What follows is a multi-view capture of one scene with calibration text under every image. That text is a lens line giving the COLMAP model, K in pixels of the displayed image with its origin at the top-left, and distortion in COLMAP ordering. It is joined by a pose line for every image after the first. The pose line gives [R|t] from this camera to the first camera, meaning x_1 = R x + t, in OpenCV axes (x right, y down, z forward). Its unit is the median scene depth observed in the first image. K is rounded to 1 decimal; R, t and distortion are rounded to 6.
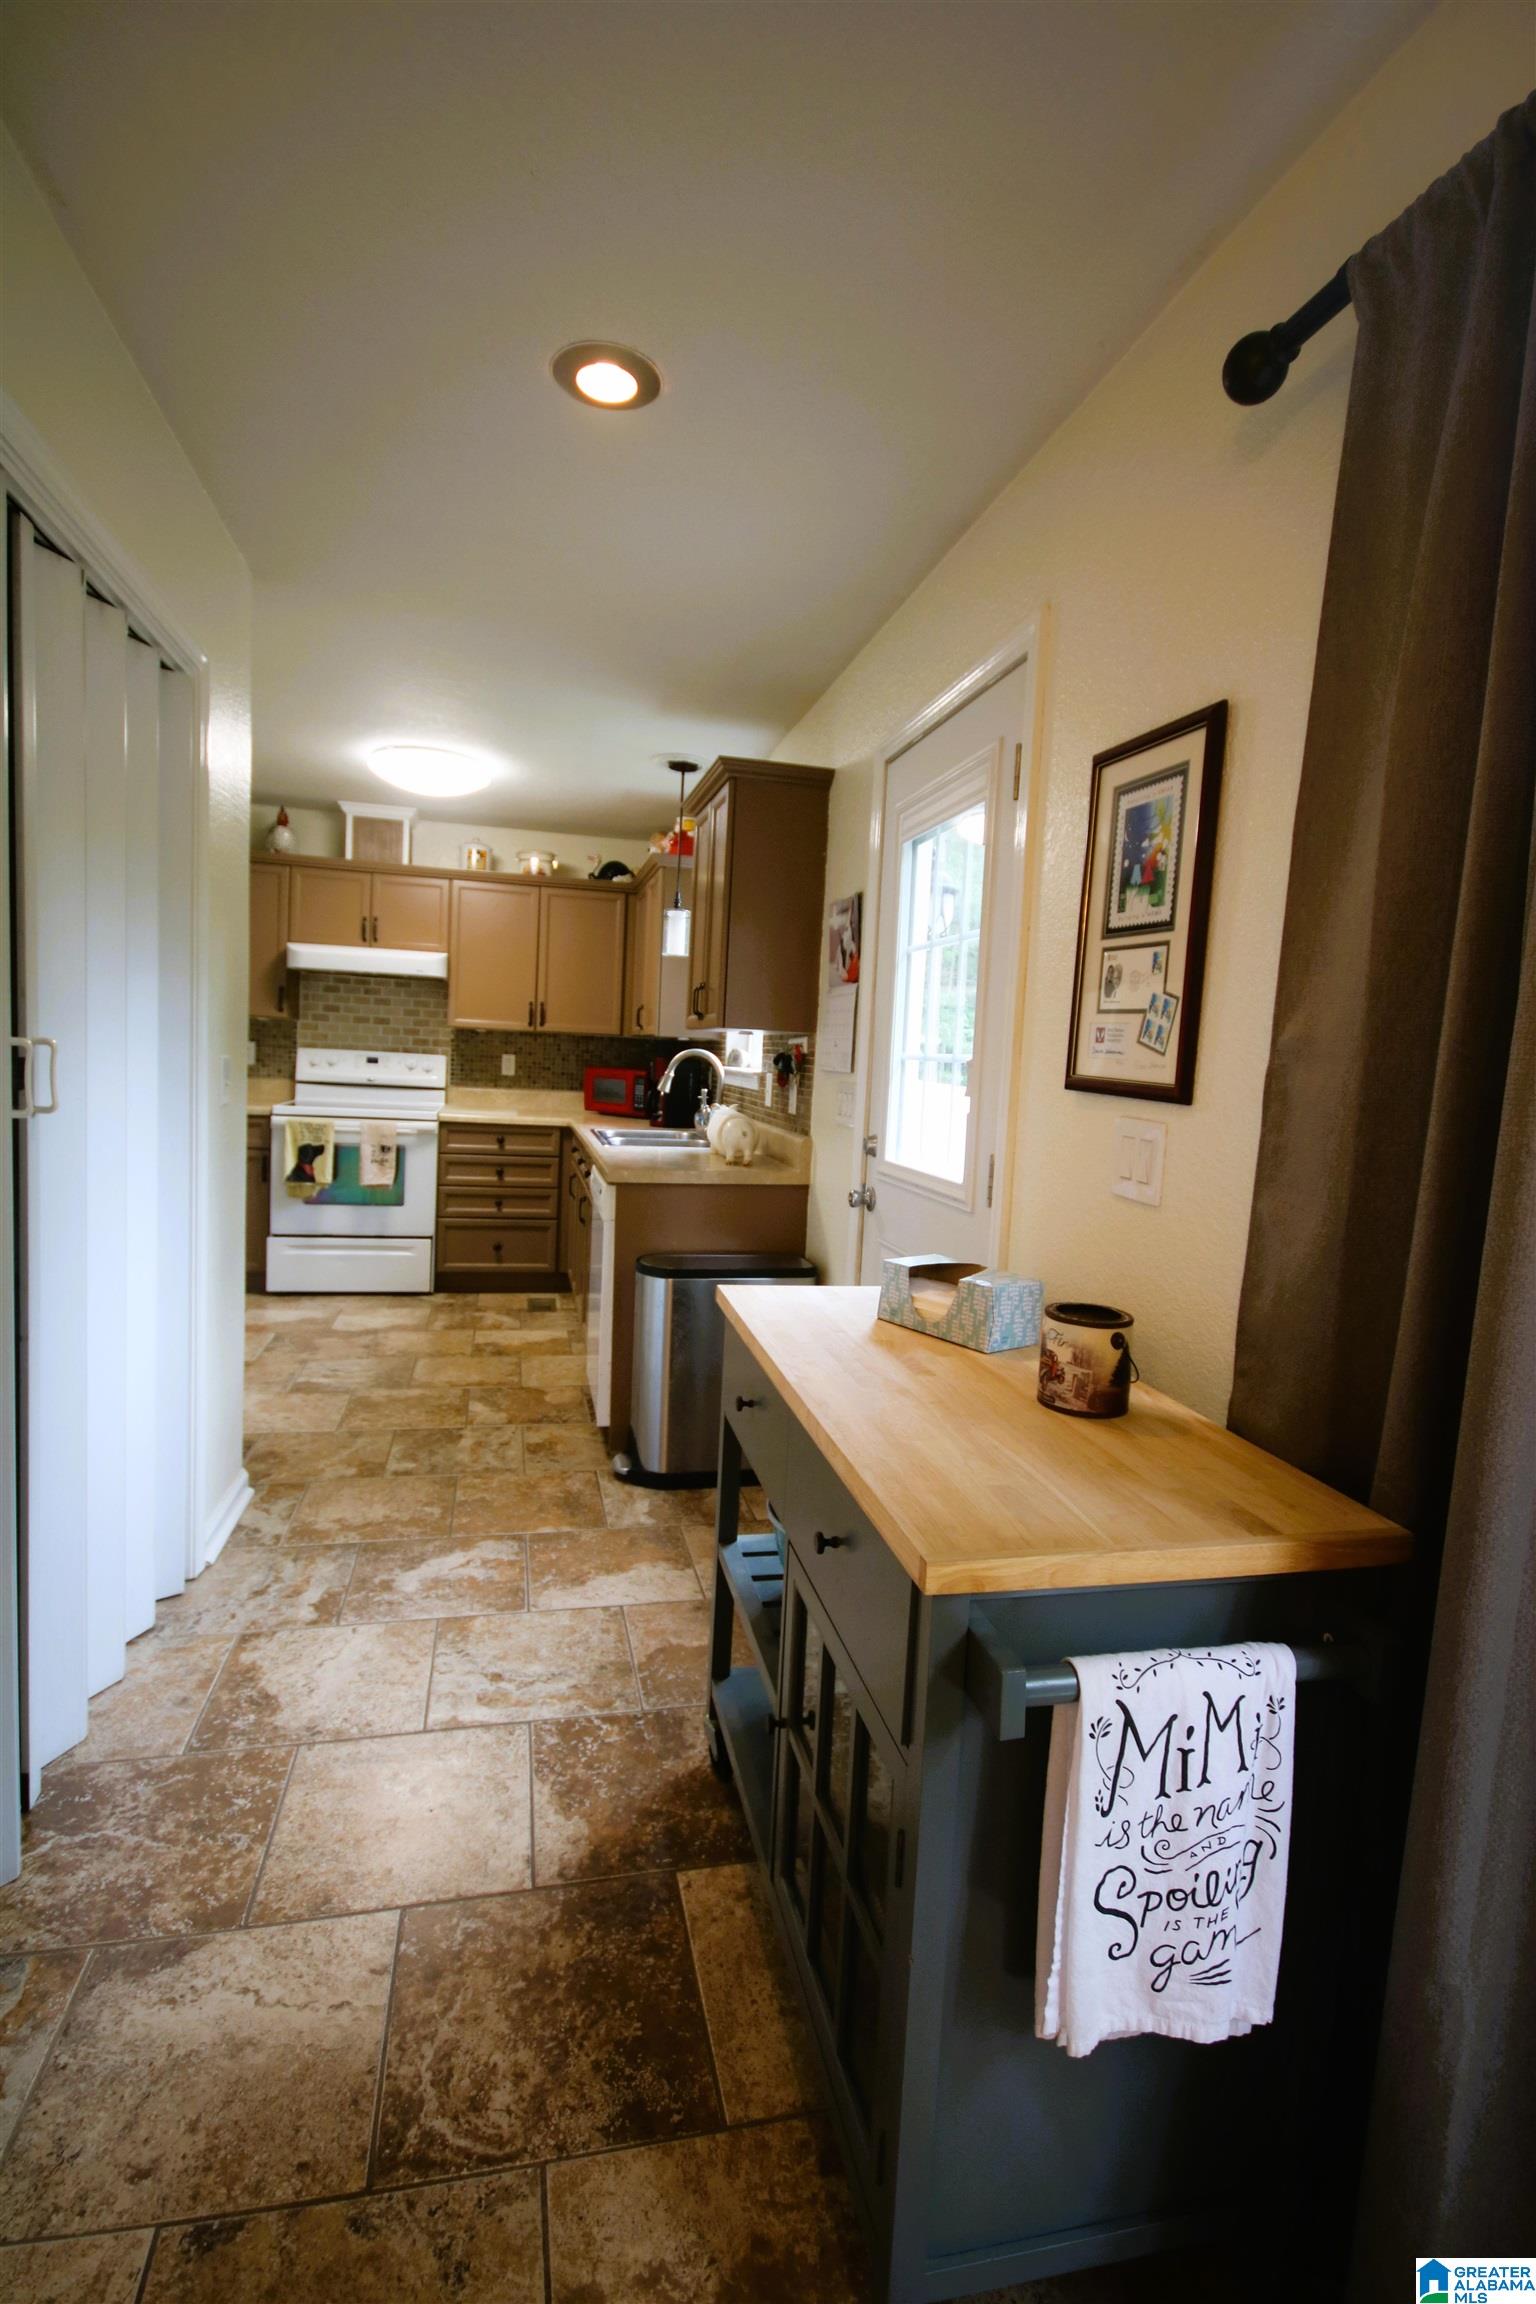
lens RADIAL K [[1062.1, 0, 756.7], [0, 1062.1, 1152.2], [0, 0, 1]] dist [0.015661, -0.011002]
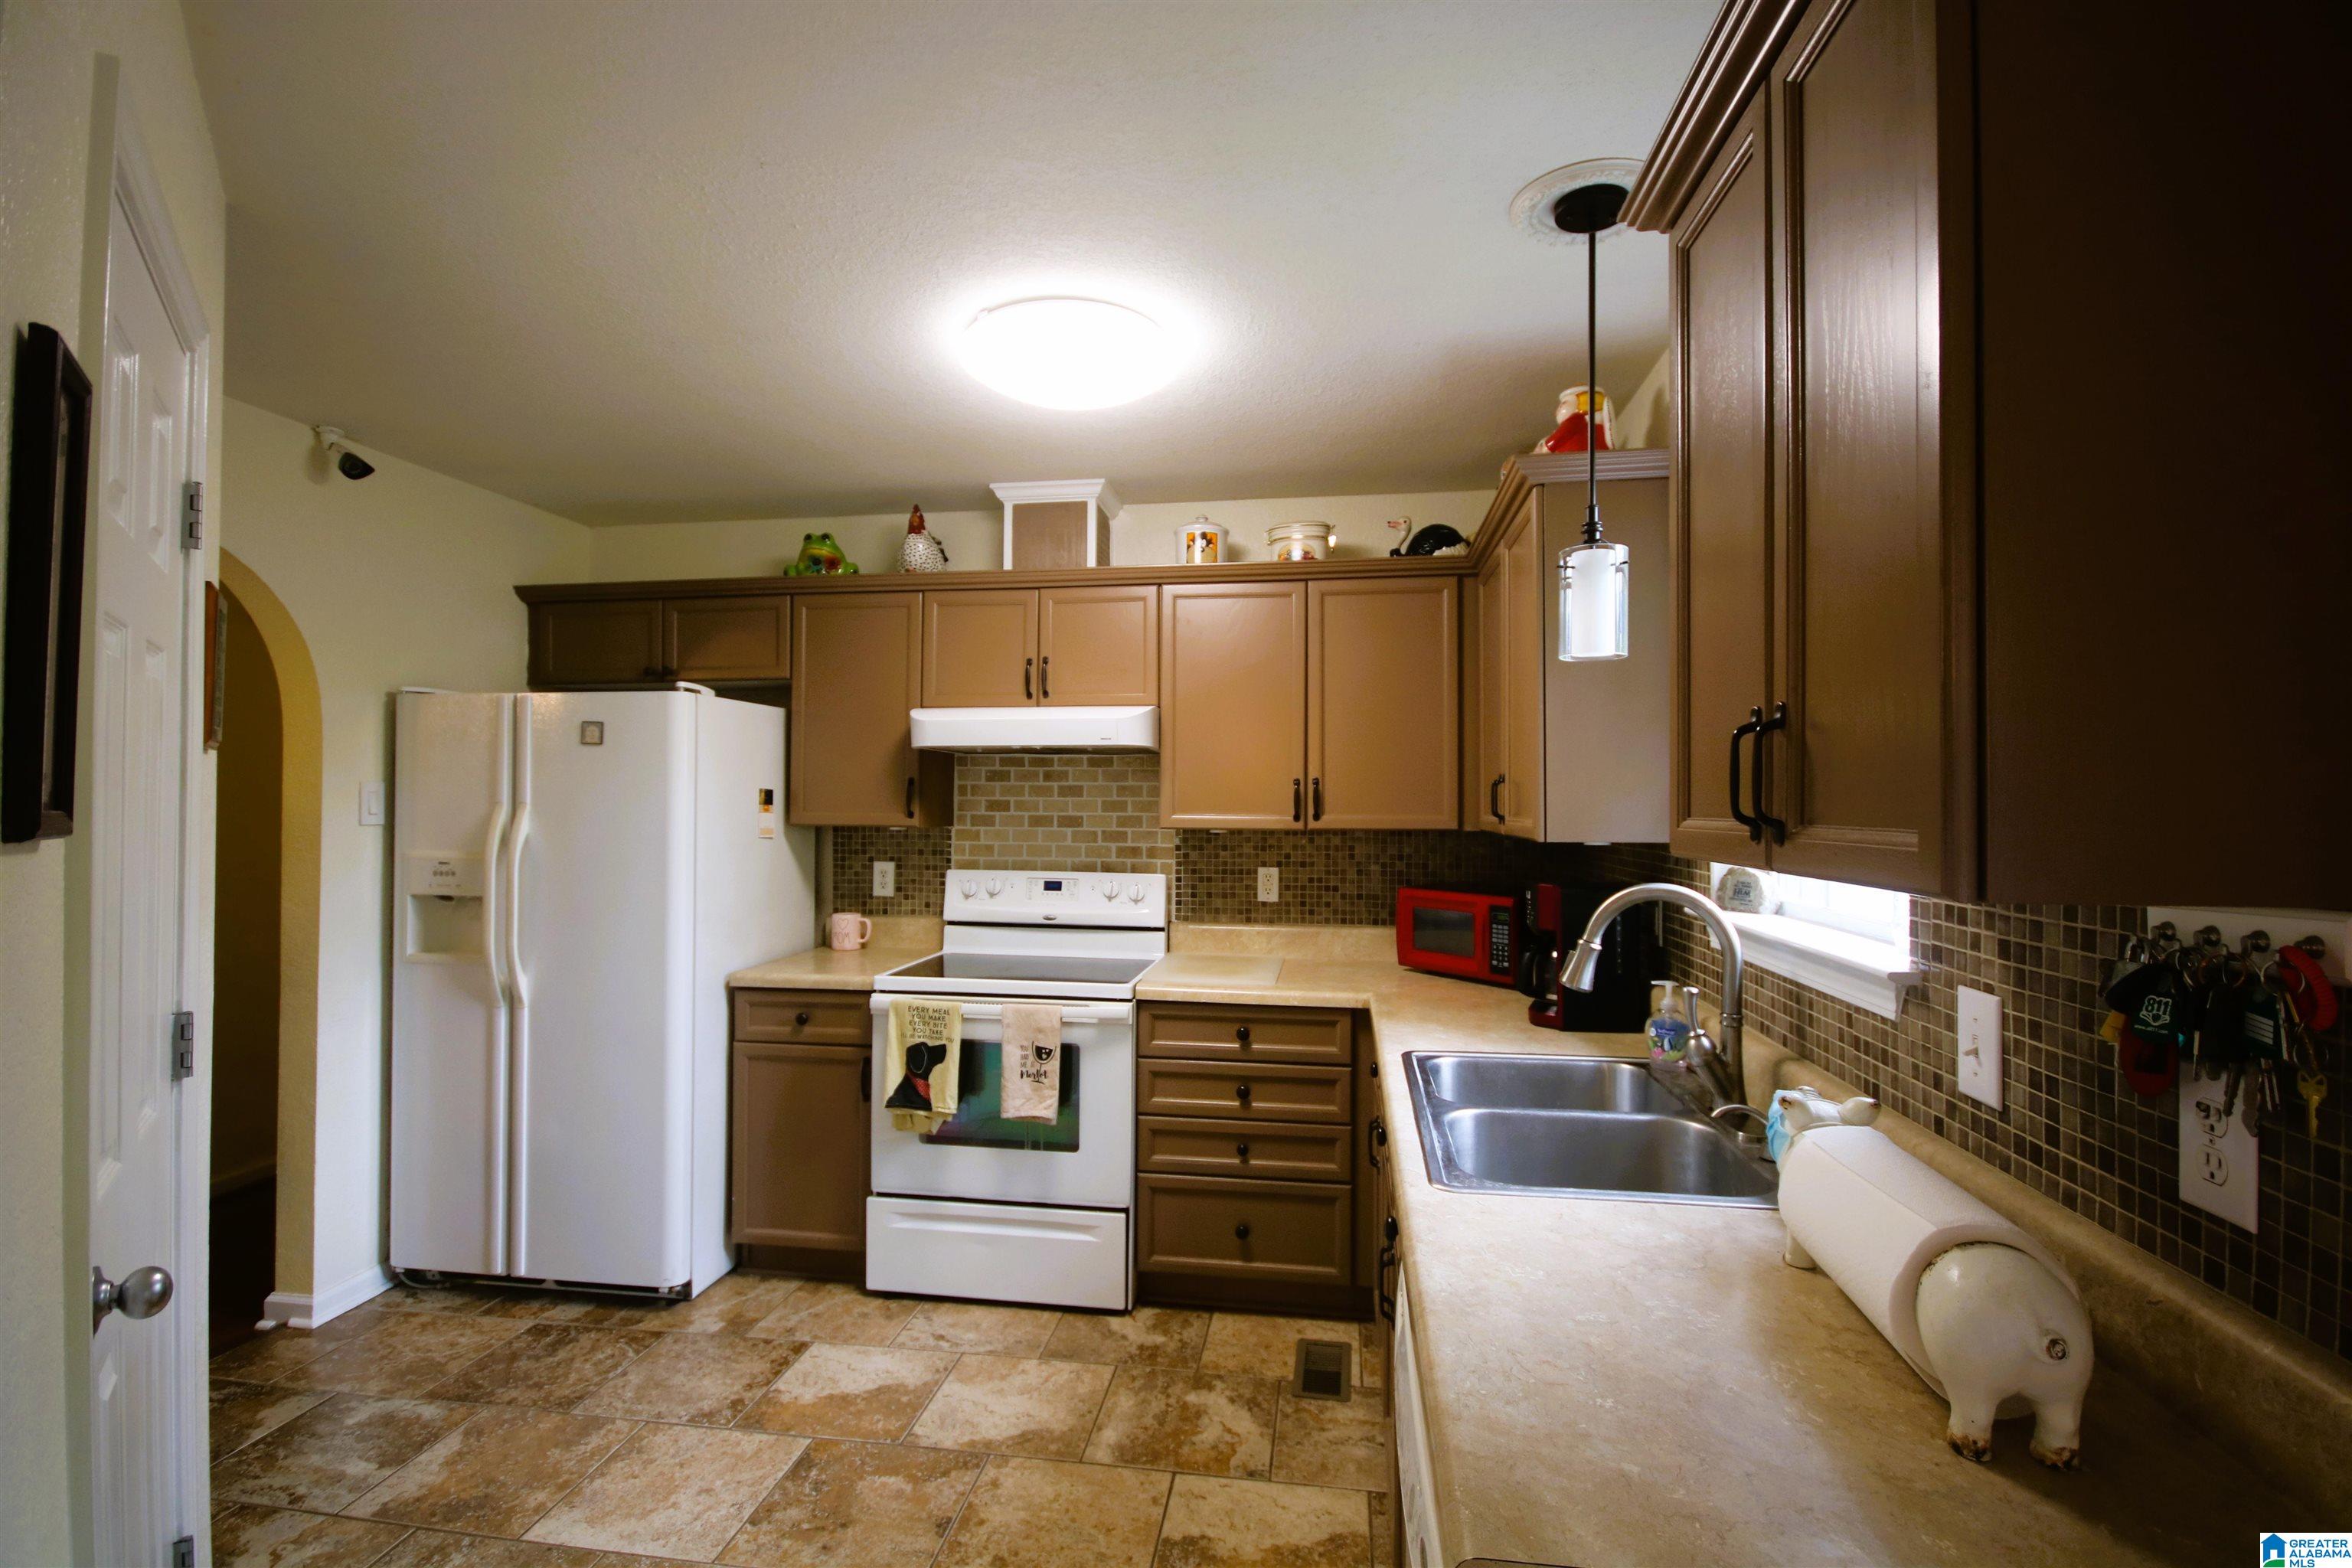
lens RADIAL K [[1084.2, 0, 1175.0], [0, 1084.2, 782.5], [0, 0, 1]] dist [0.015661, -0.011002]
pose [[0.928505, -0.052289, -0.367621, -0.062127], [0.006452, 0.992158, -0.124824, -0.071196], [0.371265, 0.113528, 0.921560, 0.464942]]
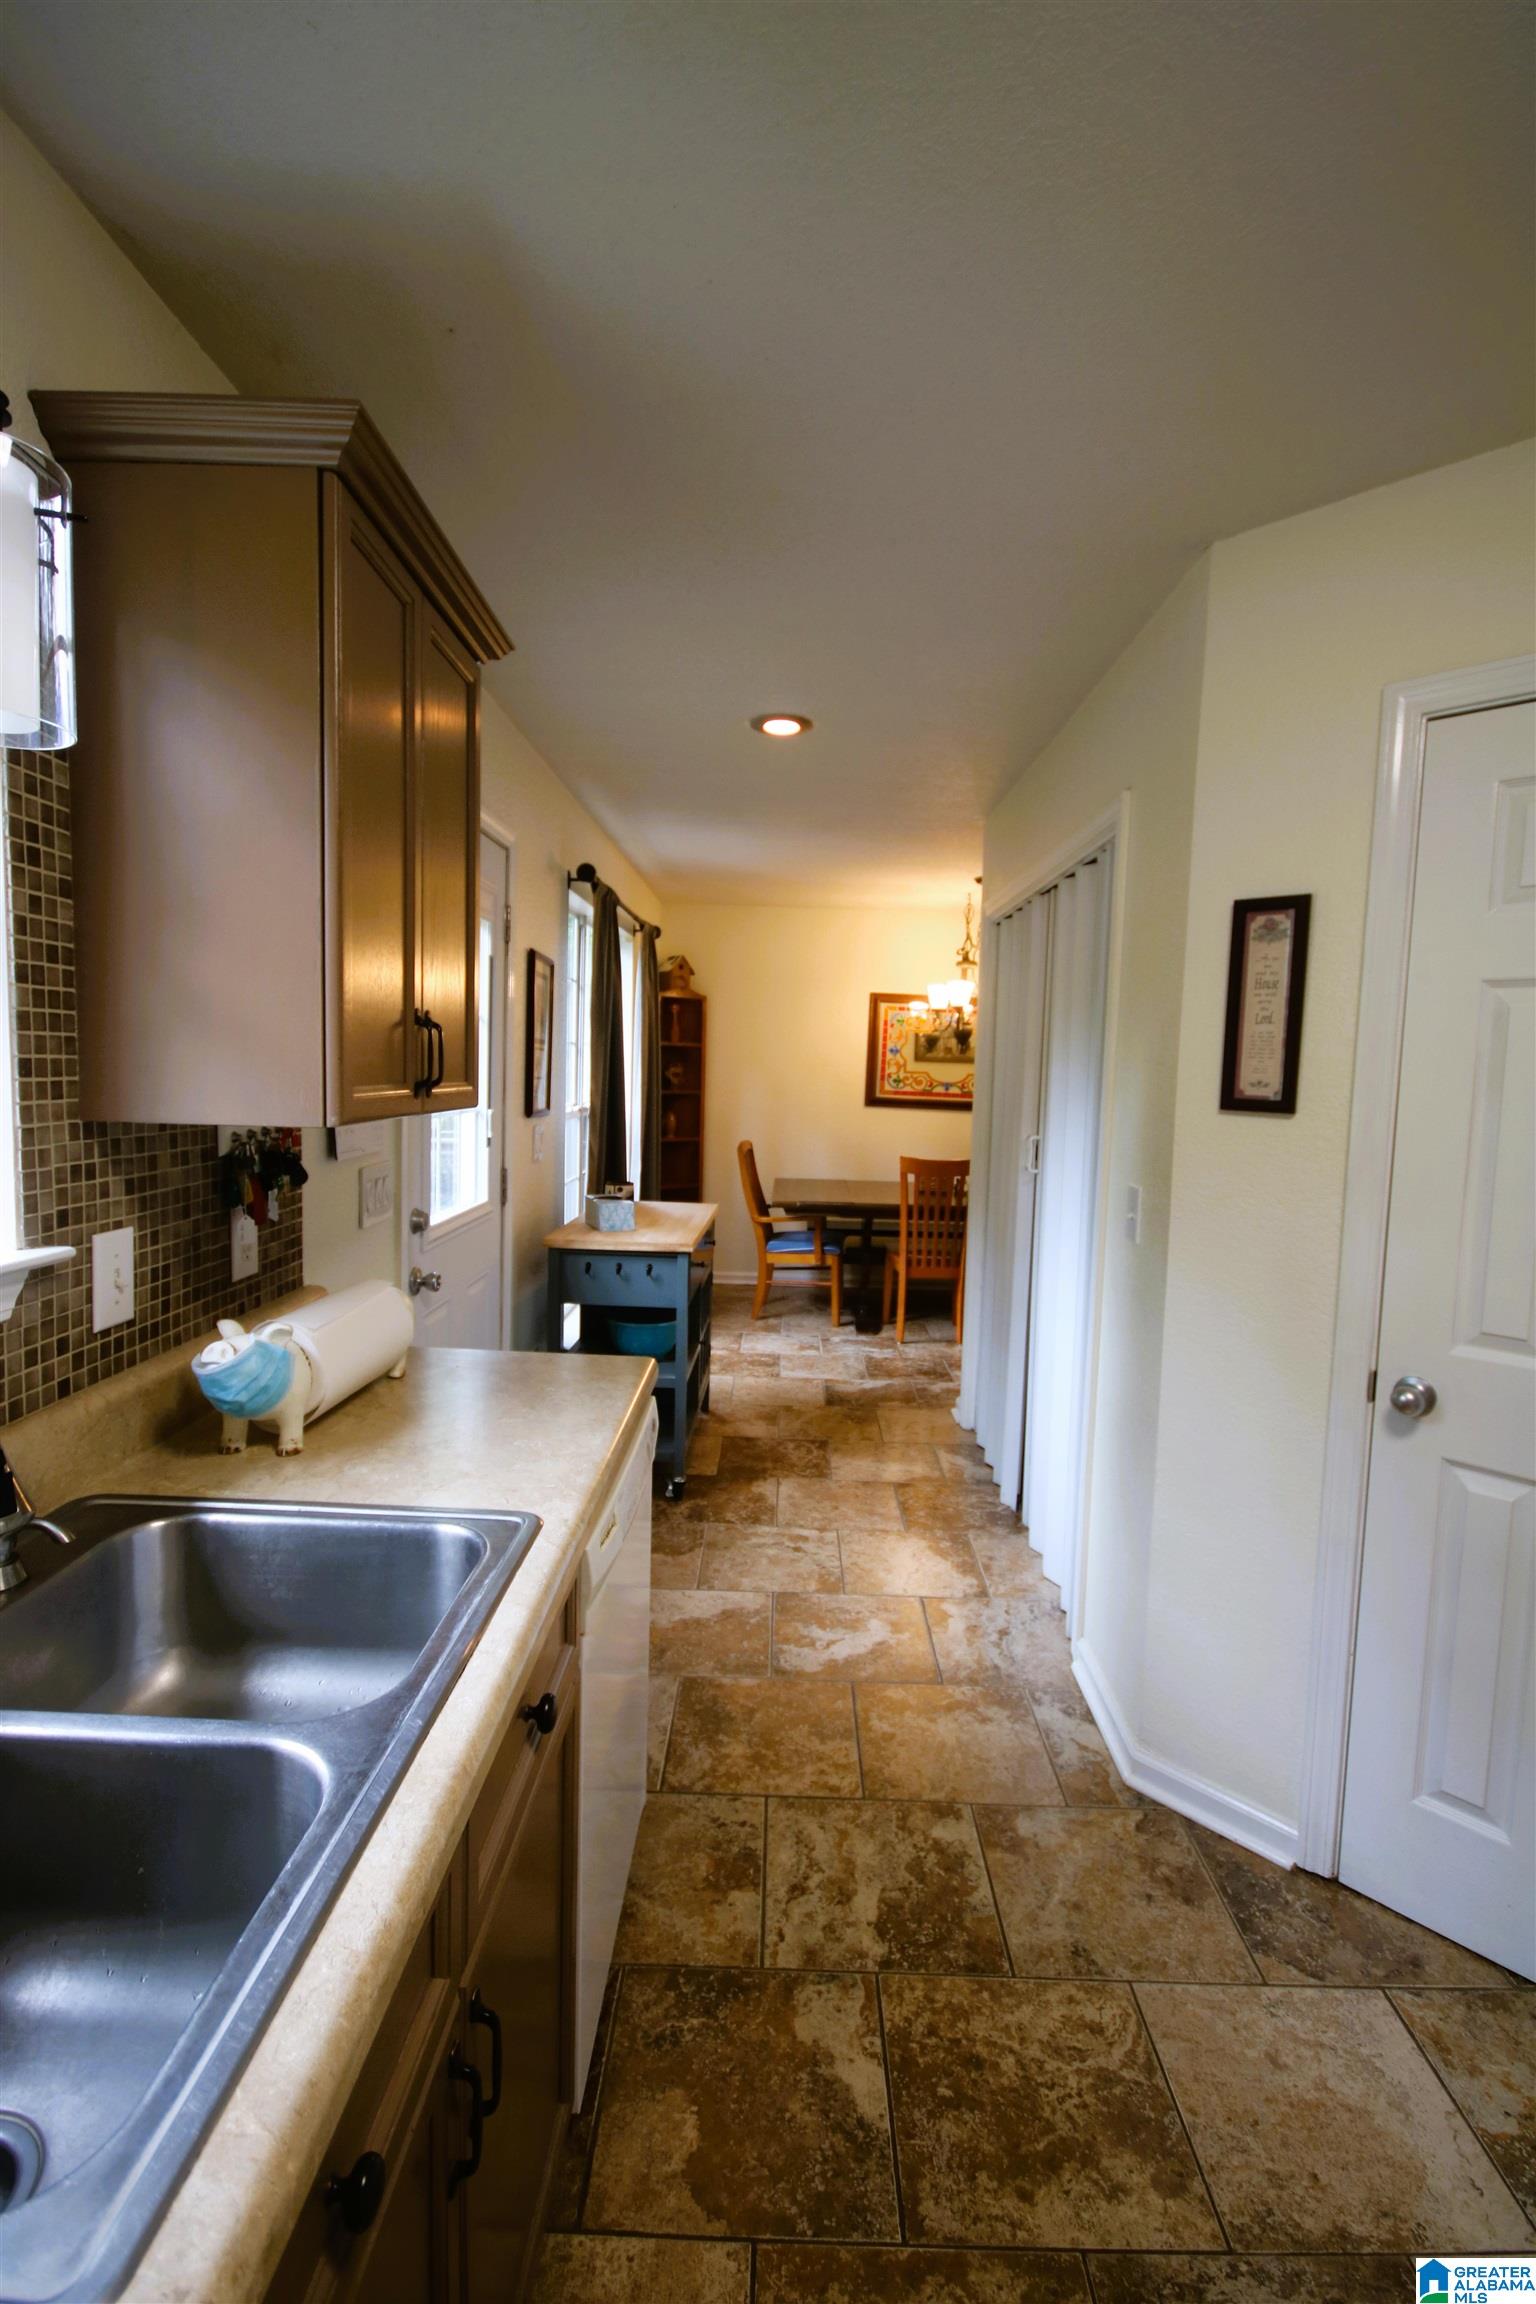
lens RADIAL K [[1062.1, 0, 775.0], [0, 1062.1, 1155.4], [0, 0, 1]] dist [0.015661, -0.011002]
pose [[-0.968280, -0.099053, 0.229396, -0.203972], [-0.056412, 0.981025, 0.185493, -0.129958], [-0.243417, 0.166669, -0.955494, 0.951409]]
